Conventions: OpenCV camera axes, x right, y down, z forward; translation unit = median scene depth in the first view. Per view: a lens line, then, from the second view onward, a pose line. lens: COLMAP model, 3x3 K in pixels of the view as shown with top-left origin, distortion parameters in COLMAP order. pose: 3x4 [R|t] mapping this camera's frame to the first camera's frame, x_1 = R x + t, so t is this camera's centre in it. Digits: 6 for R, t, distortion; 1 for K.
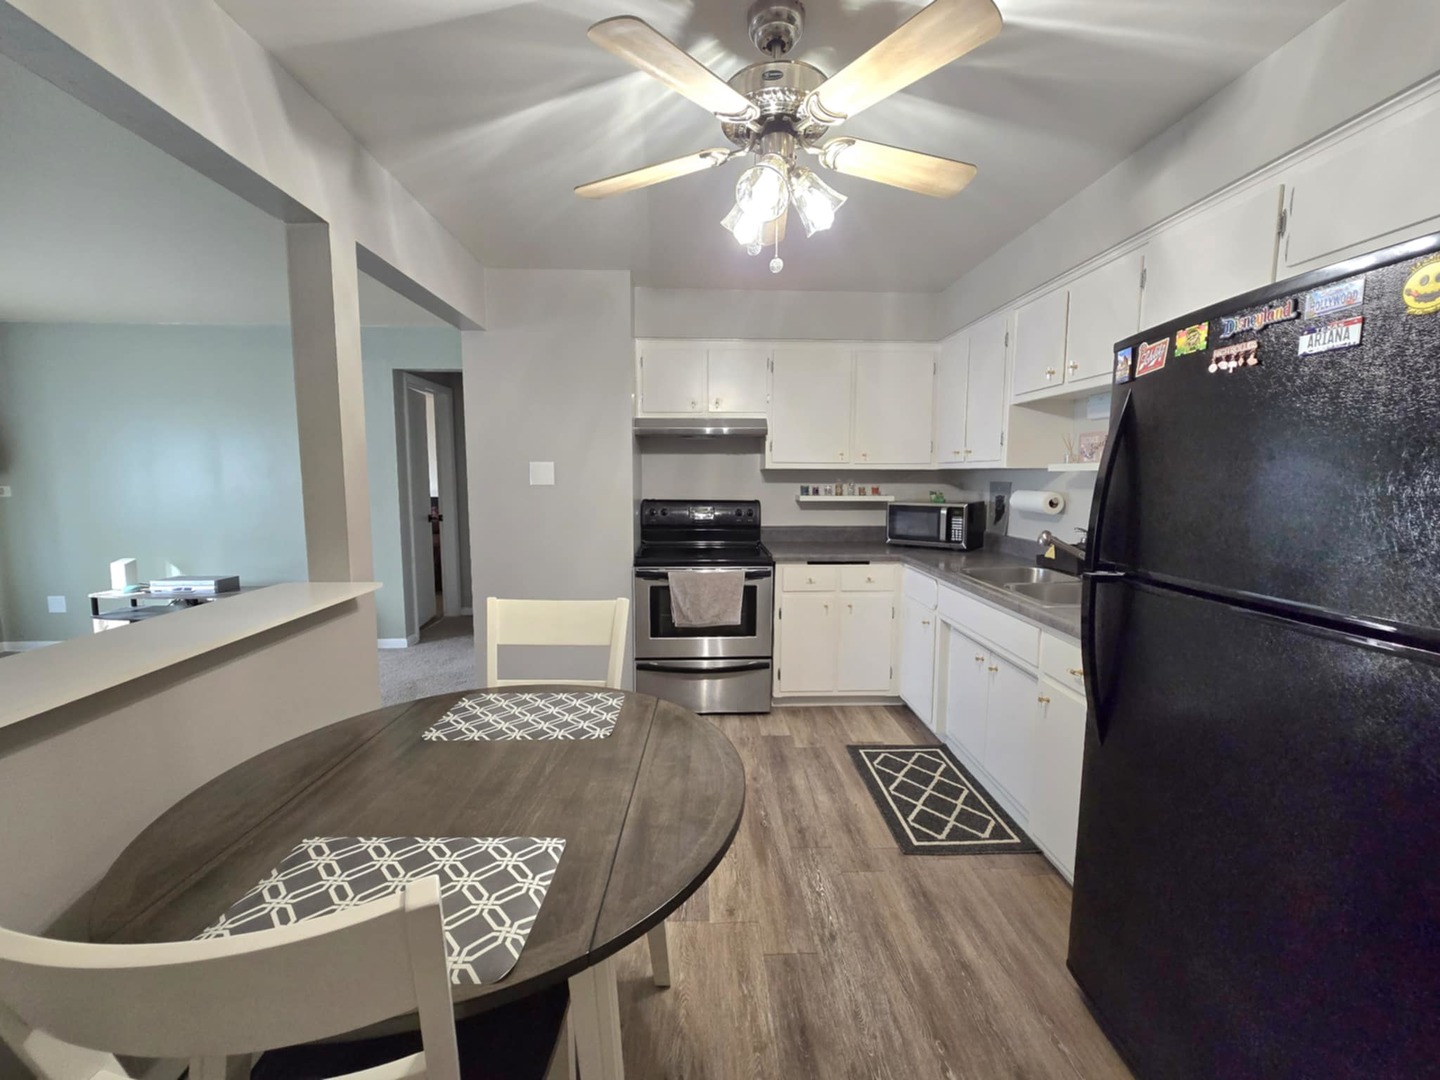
lens RADIAL K [[590.7, 0, 716.1], [0, 590.7, 531.2], [0, 0, 1]] dist [-0.004101, 0.000219]
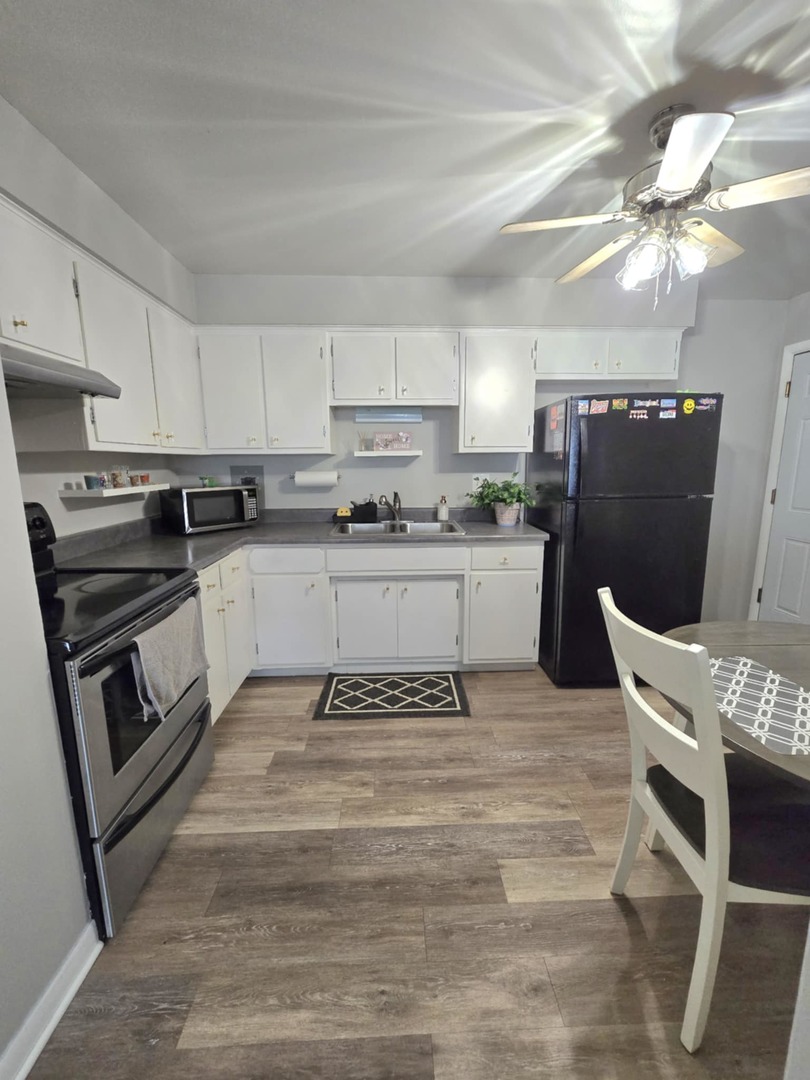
lens RADIAL K [[443.0, 0, 409.3], [0, 443.0, 540.9], [0, 0, 1]] dist [-0.004101, 0.000219]
pose [[-0.008316, -0.177807, 0.984030, -0.565623], [0.105122, 0.978456, 0.177688, -0.078295], [-0.994425, 0.104921, 0.010555, 0.890224]]
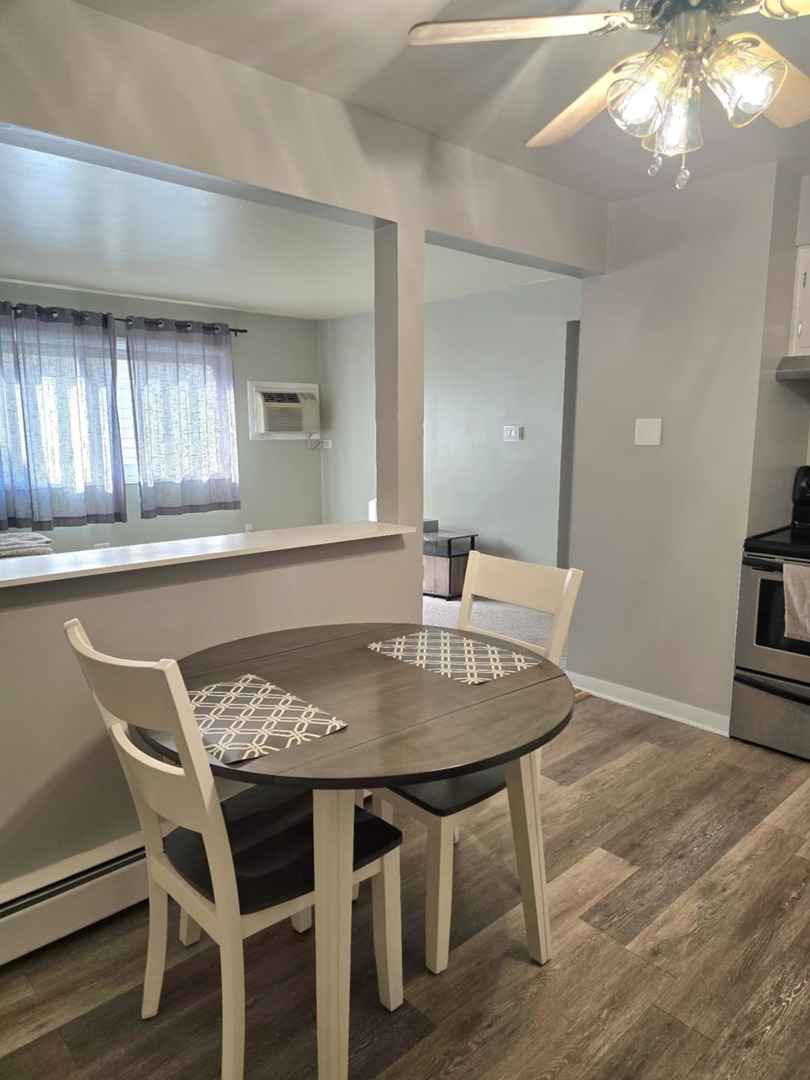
lens RADIAL K [[728.2, 0, 400.5], [0, 728.2, 539.9], [0, 0, 1]] dist [0.002047, -0.013976]
pose [[0.650420, 0.119997, -0.750036, 0.354735], [-0.078440, 0.992774, 0.090811, -0.008279], [0.755513, -0.000232, 0.655133, 0.025701]]
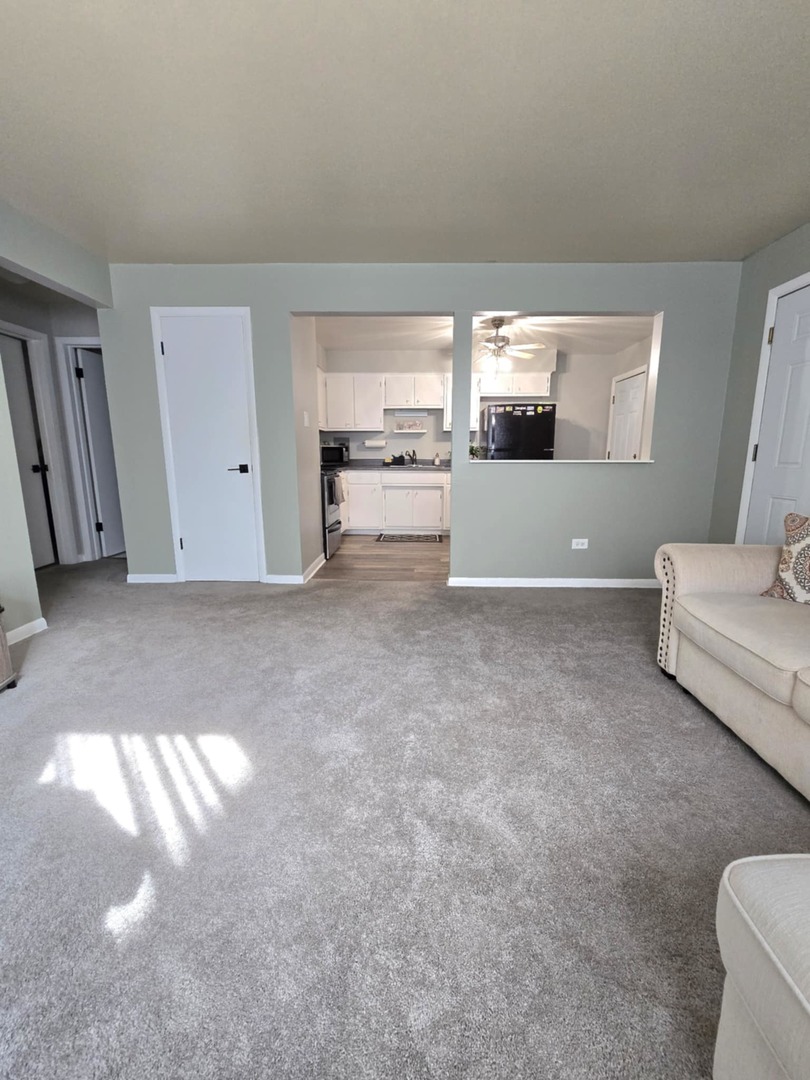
lens RADIAL K [[443.0, 0, 409.5], [0, 443.0, 545.1], [0, 0, 1]] dist [-0.004101, 0.000219]
pose [[0.059065, -0.197157, 0.978591, -1.832231], [0.096866, 0.976808, 0.190952, 0.038903], [-0.993543, 0.083514, 0.076793, 0.806540]]
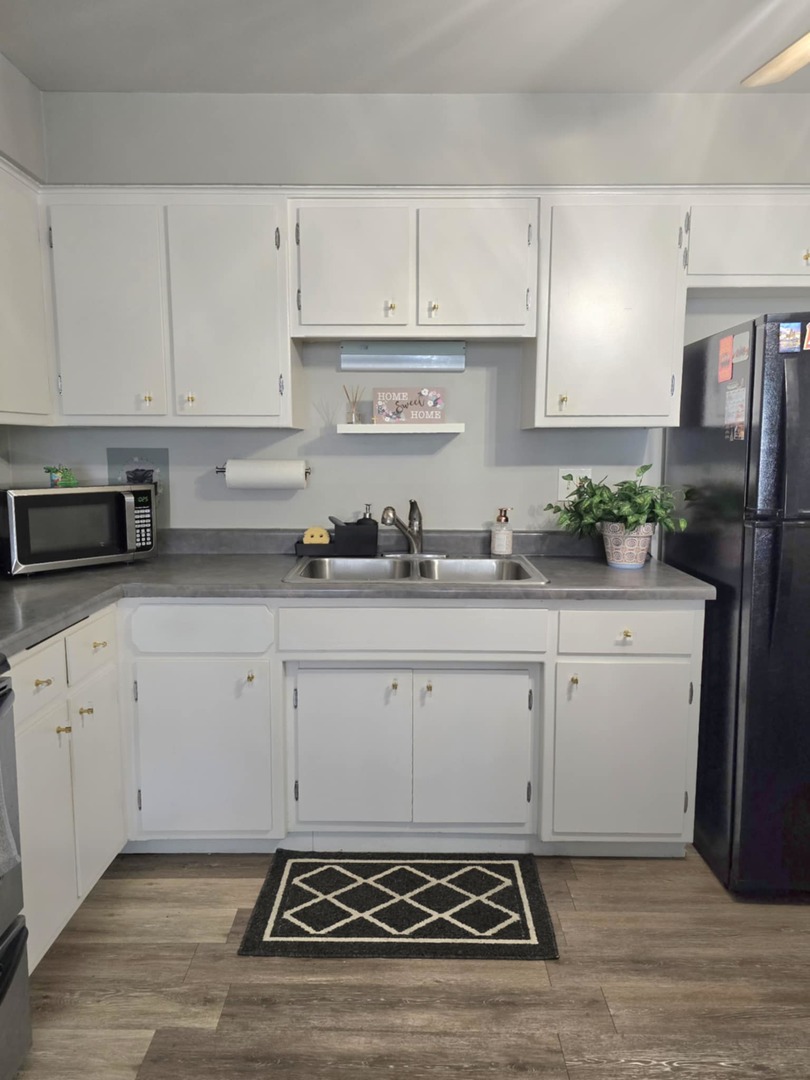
lens RADIAL K [[756.1, 0, 400.7], [0, 756.1, 541.0], [0, 0, 1]] dist [0.077146, -0.087865]
pose [[0.040844, -0.125705, 0.991227, -0.453192], [0.096315, 0.987930, 0.121318, -0.074807], [-0.994513, 0.090514, 0.052458, 0.891792]]
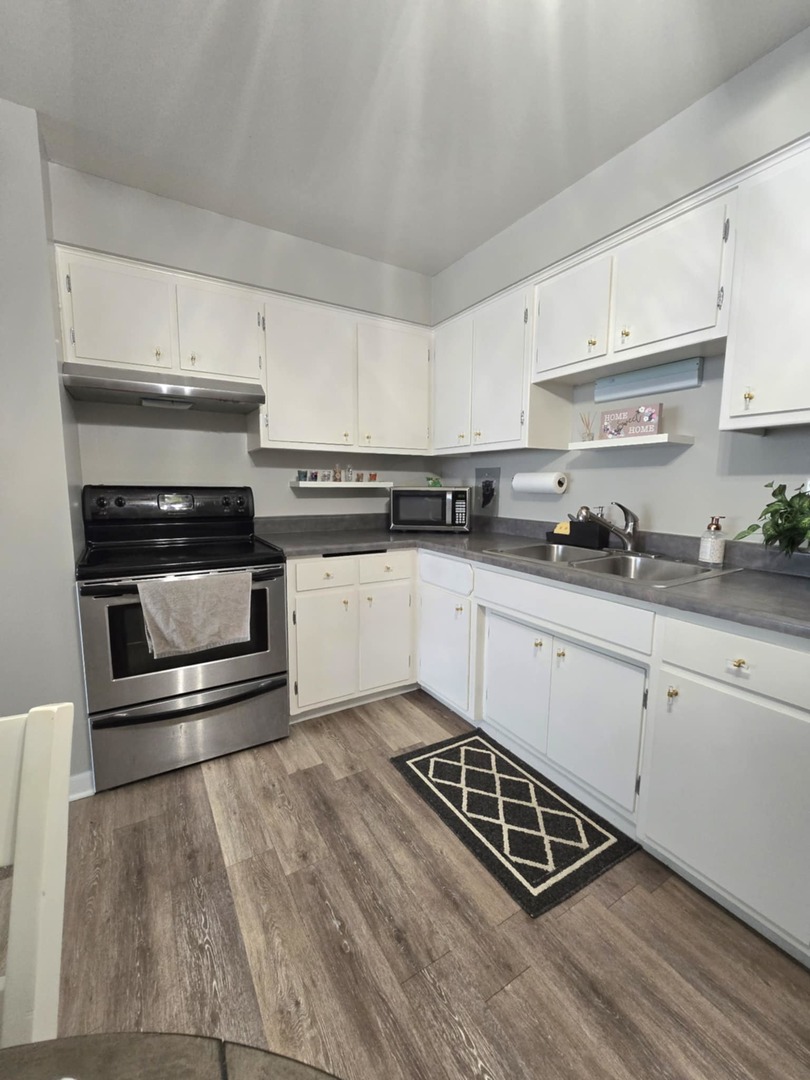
lens RADIAL K [[443.0, 0, 409.6], [0, 443.0, 540.0], [0, 0, 1]] dist [-0.004101, 0.000219]
pose [[0.869609, -0.057355, 0.490398, -0.066569], [0.042489, 0.998239, 0.041406, 0.011757], [-0.491909, -0.015170, 0.870514, 0.470108]]
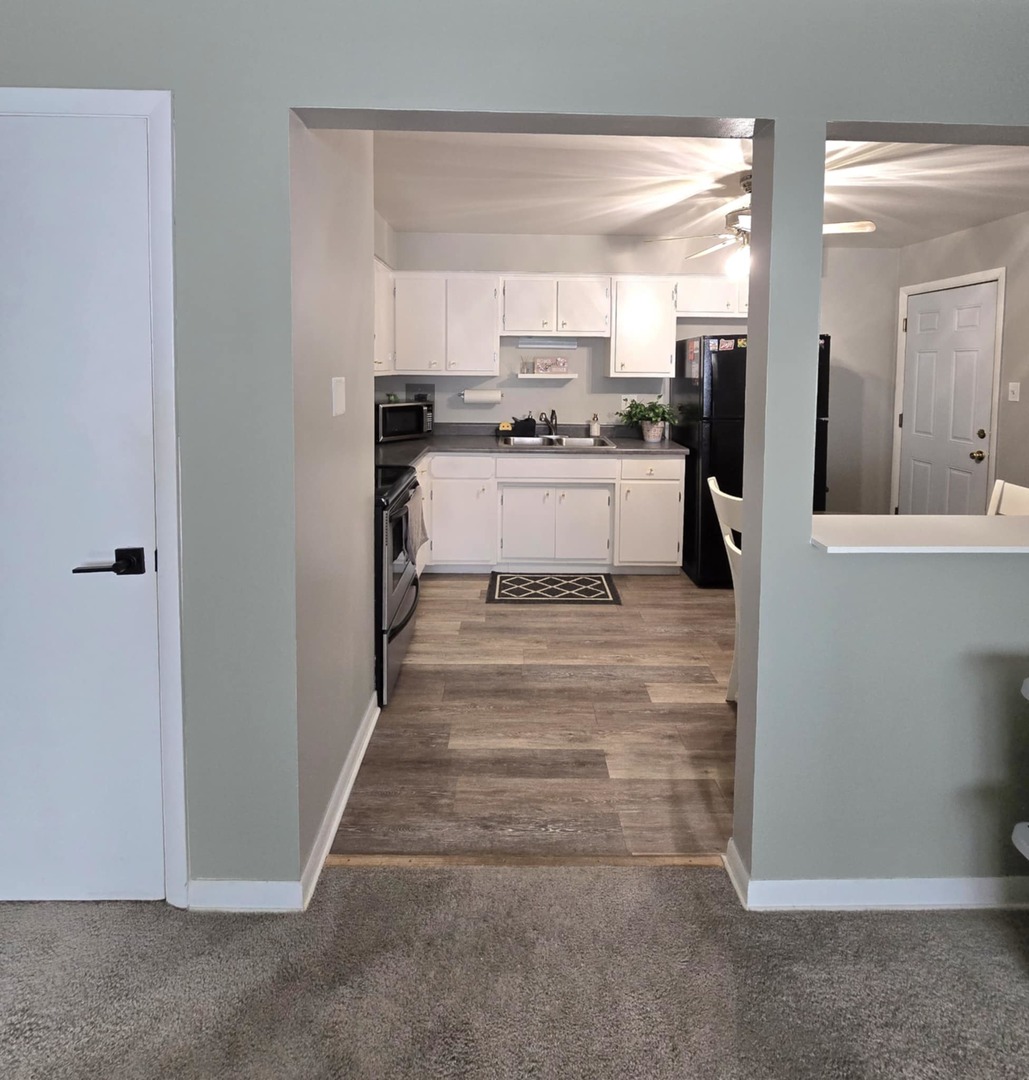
lens RADIAL K [[565.6, 0, 521.8], [0, 565.6, 395.6], [0, 0, 1]] dist [0.004237, 0.002119]
pose [[0.015015, -0.051792, 0.998545, -1.054886], [0.087221, 0.994919, 0.050293, -0.133478], [-0.996076, 0.086339, 0.019456, 0.979248]]
